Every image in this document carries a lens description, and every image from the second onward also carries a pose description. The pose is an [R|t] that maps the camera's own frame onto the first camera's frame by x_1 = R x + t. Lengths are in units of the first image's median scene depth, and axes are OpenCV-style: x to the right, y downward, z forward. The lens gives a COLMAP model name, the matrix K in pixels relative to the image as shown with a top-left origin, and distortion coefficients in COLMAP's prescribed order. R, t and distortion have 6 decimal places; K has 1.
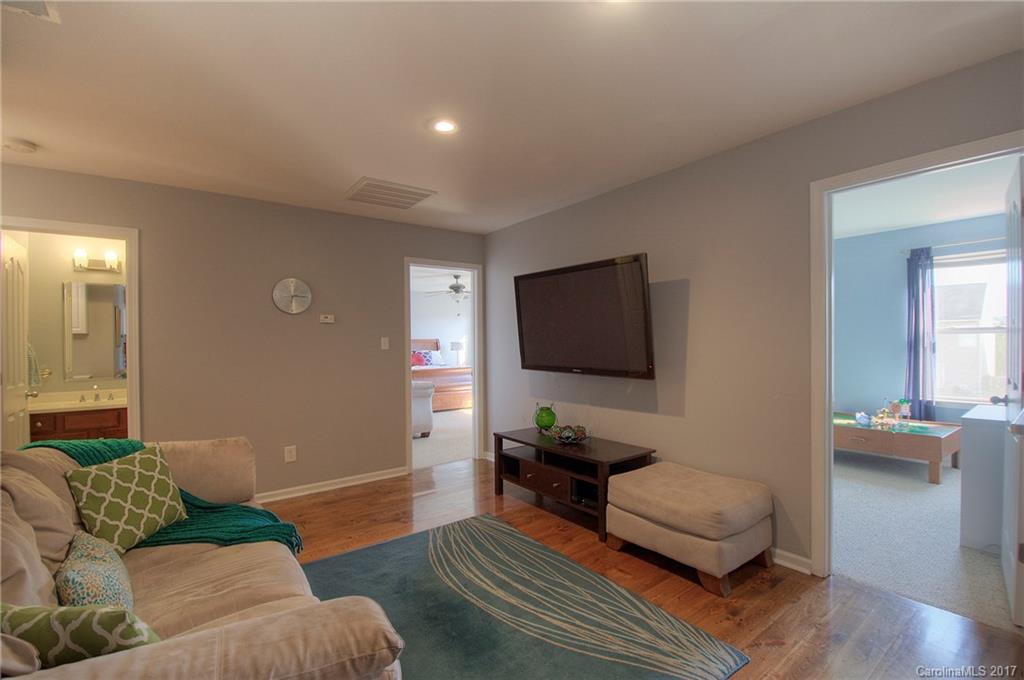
lens RADIAL K [[453.6, 0, 512.0], [0, 453.6, 340.0], [0, 0, 1]] dist [0.004485, -0.017105]
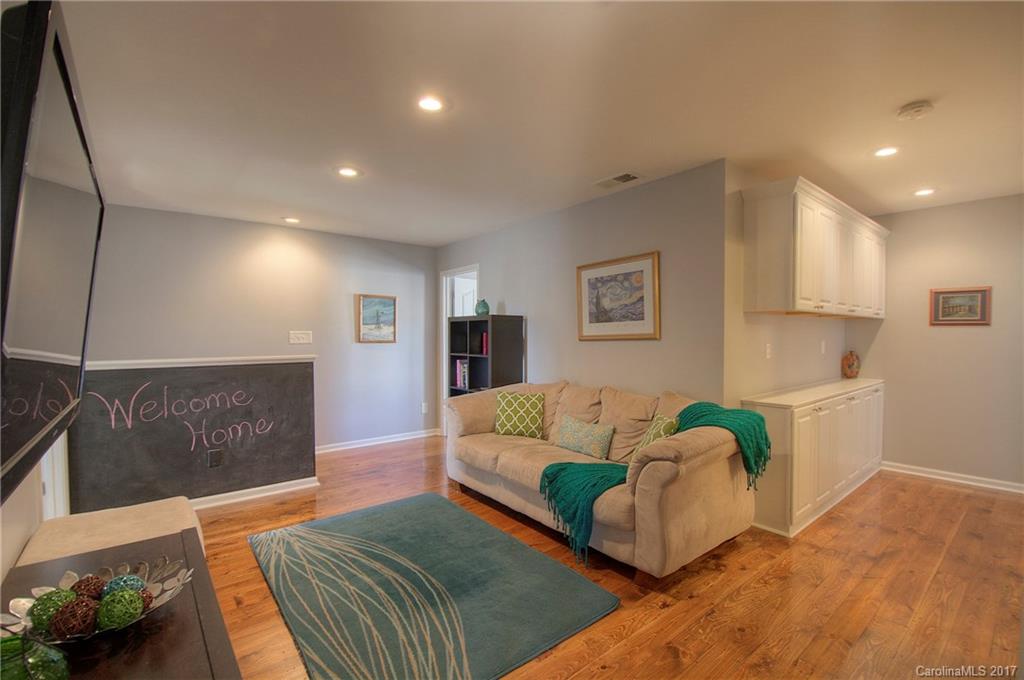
lens RADIAL K [[453.6, 0, 512.0], [0, 453.6, 340.0], [0, 0, 1]] dist [0.004485, -0.017105]
pose [[-0.999577, 0.005784, -0.028490, -0.274405], [0.005318, 0.999851, 0.016407, -0.009105], [0.028581, 0.016249, -0.999459, 1.935781]]
